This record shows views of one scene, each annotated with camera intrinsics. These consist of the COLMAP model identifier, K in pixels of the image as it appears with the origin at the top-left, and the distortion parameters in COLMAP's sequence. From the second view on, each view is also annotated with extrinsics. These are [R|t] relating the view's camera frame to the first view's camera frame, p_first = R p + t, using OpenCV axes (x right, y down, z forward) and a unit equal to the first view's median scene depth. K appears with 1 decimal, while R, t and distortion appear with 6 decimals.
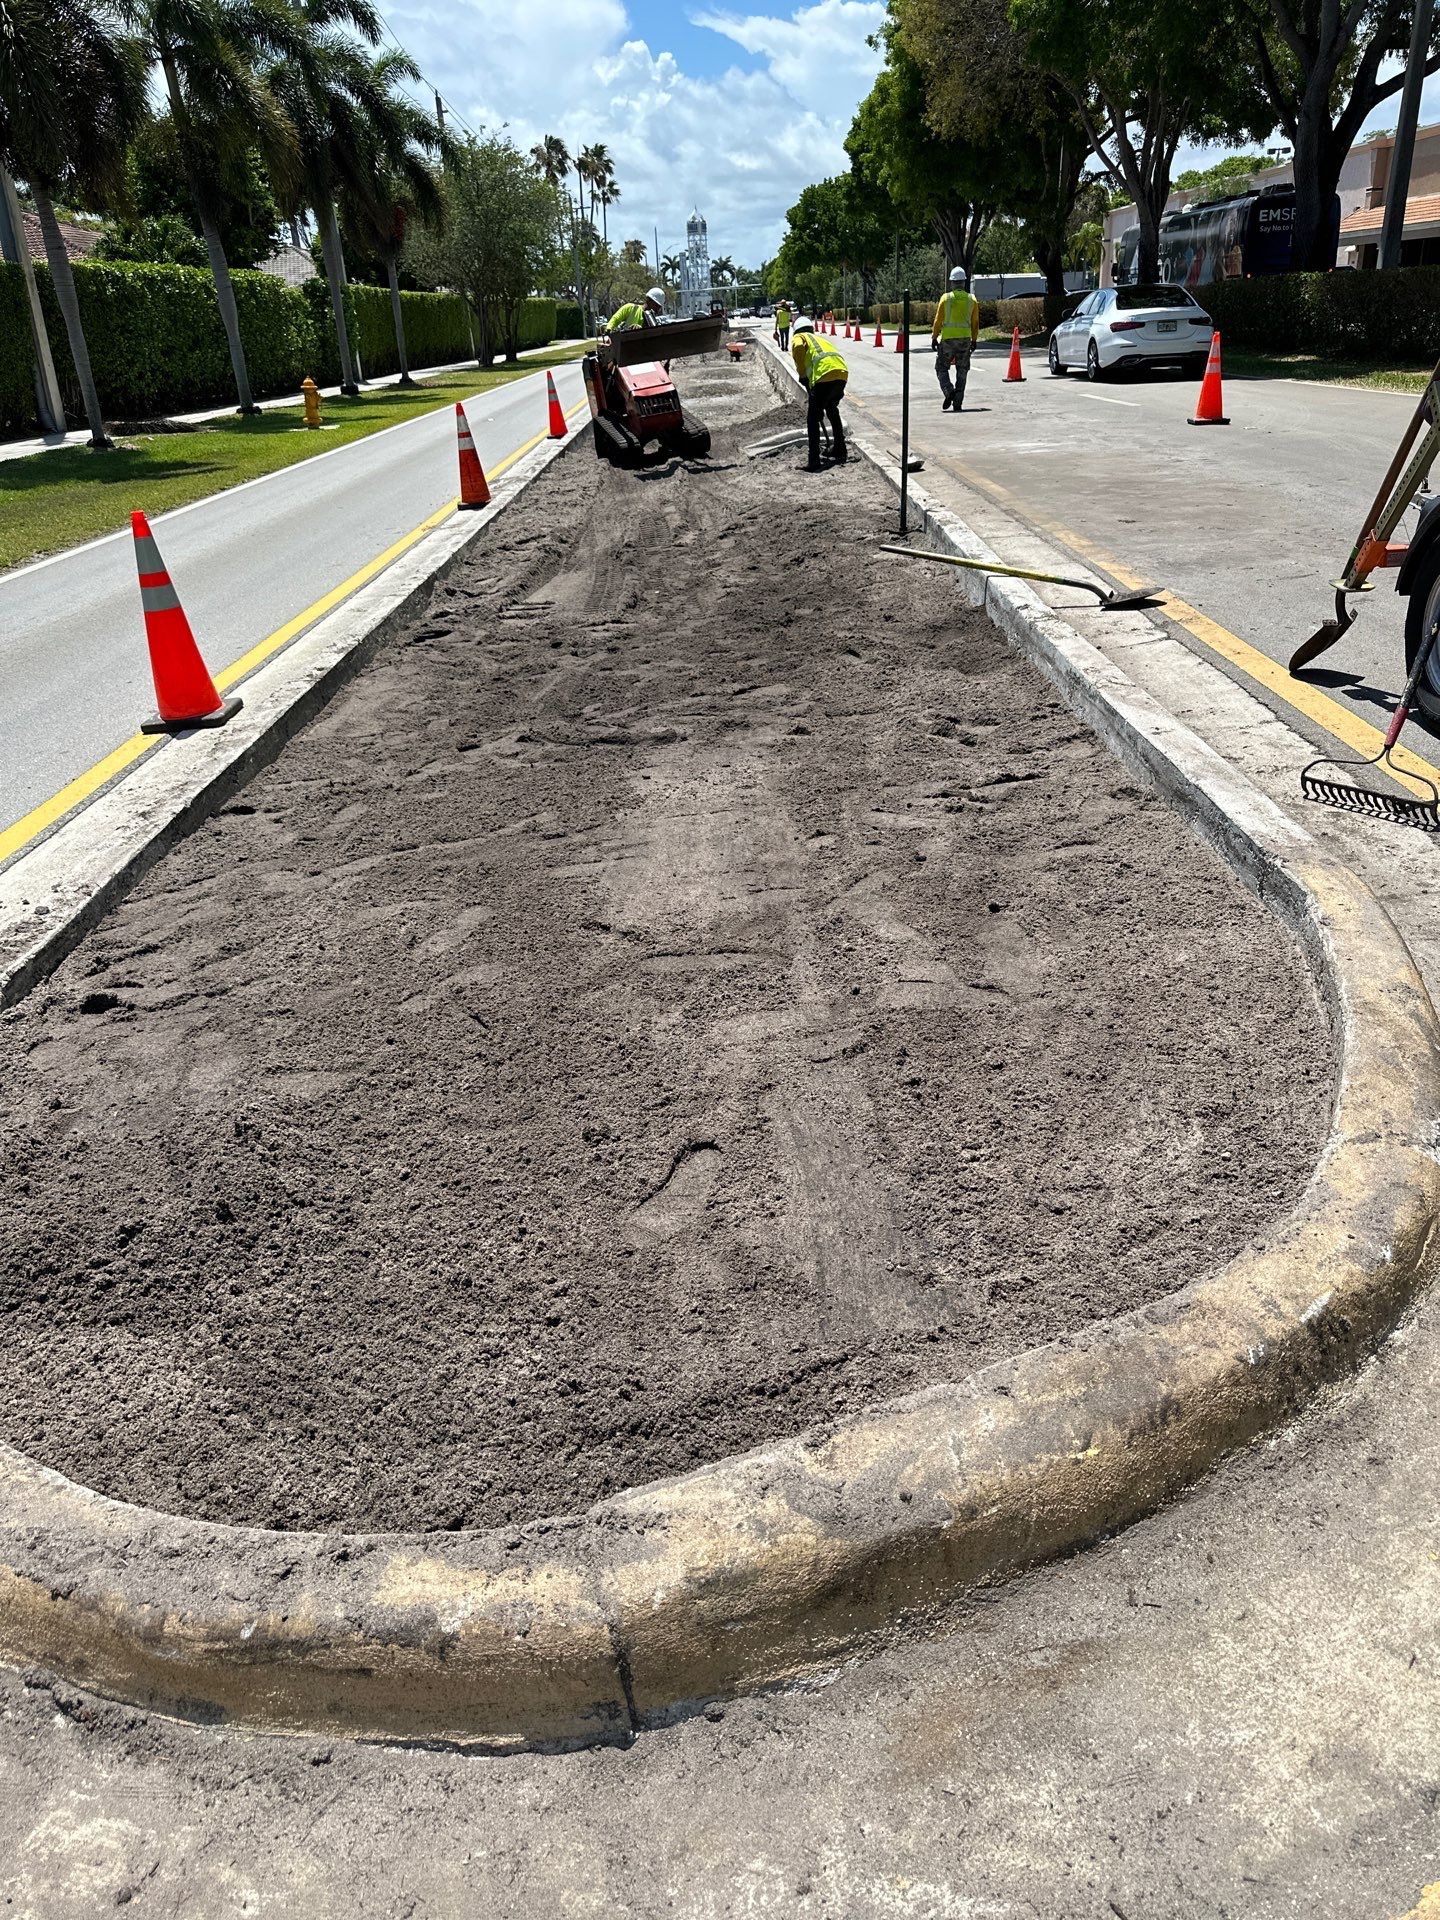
lens RADIAL K [[1499.1, 0, 722.9], [0, 1499.1, 1063.8], [0, 0, 1]] dist [-0.140966, 0.162697]
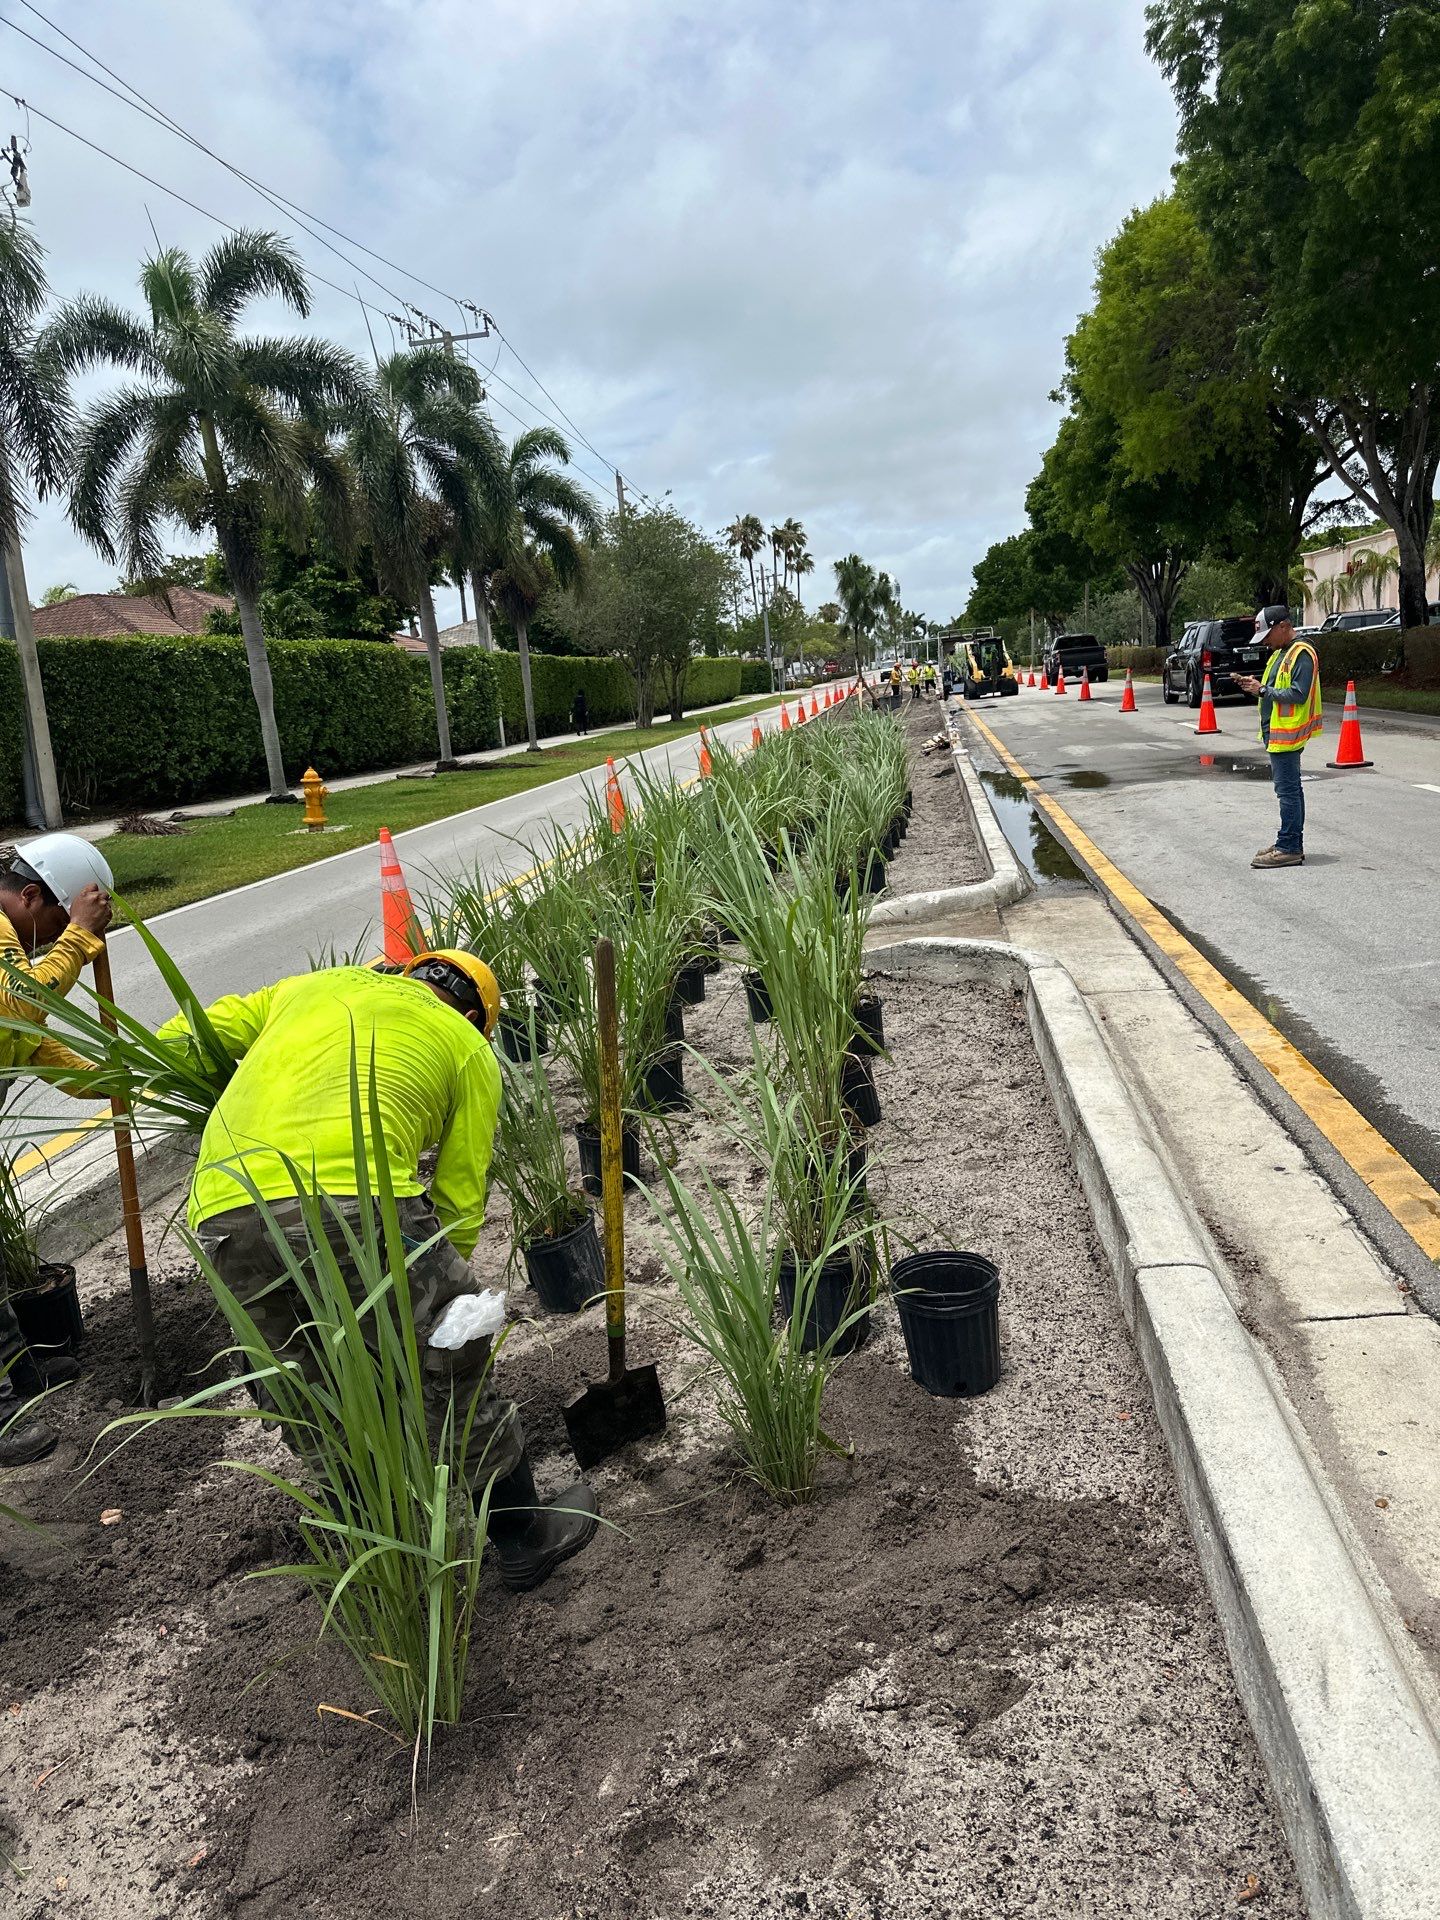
lens RADIAL K [[1464.5, 0, 720.0], [0, 1464.5, 960.0], [0, 0, 1]] dist [-0.001443, -0.004150]
pose [[0.990751, -0.007368, -0.135496, 0.014082], [-0.029932, 0.962063, -0.271181, -0.096073], [0.132354, 0.272729, 0.952944, 0.181187]]
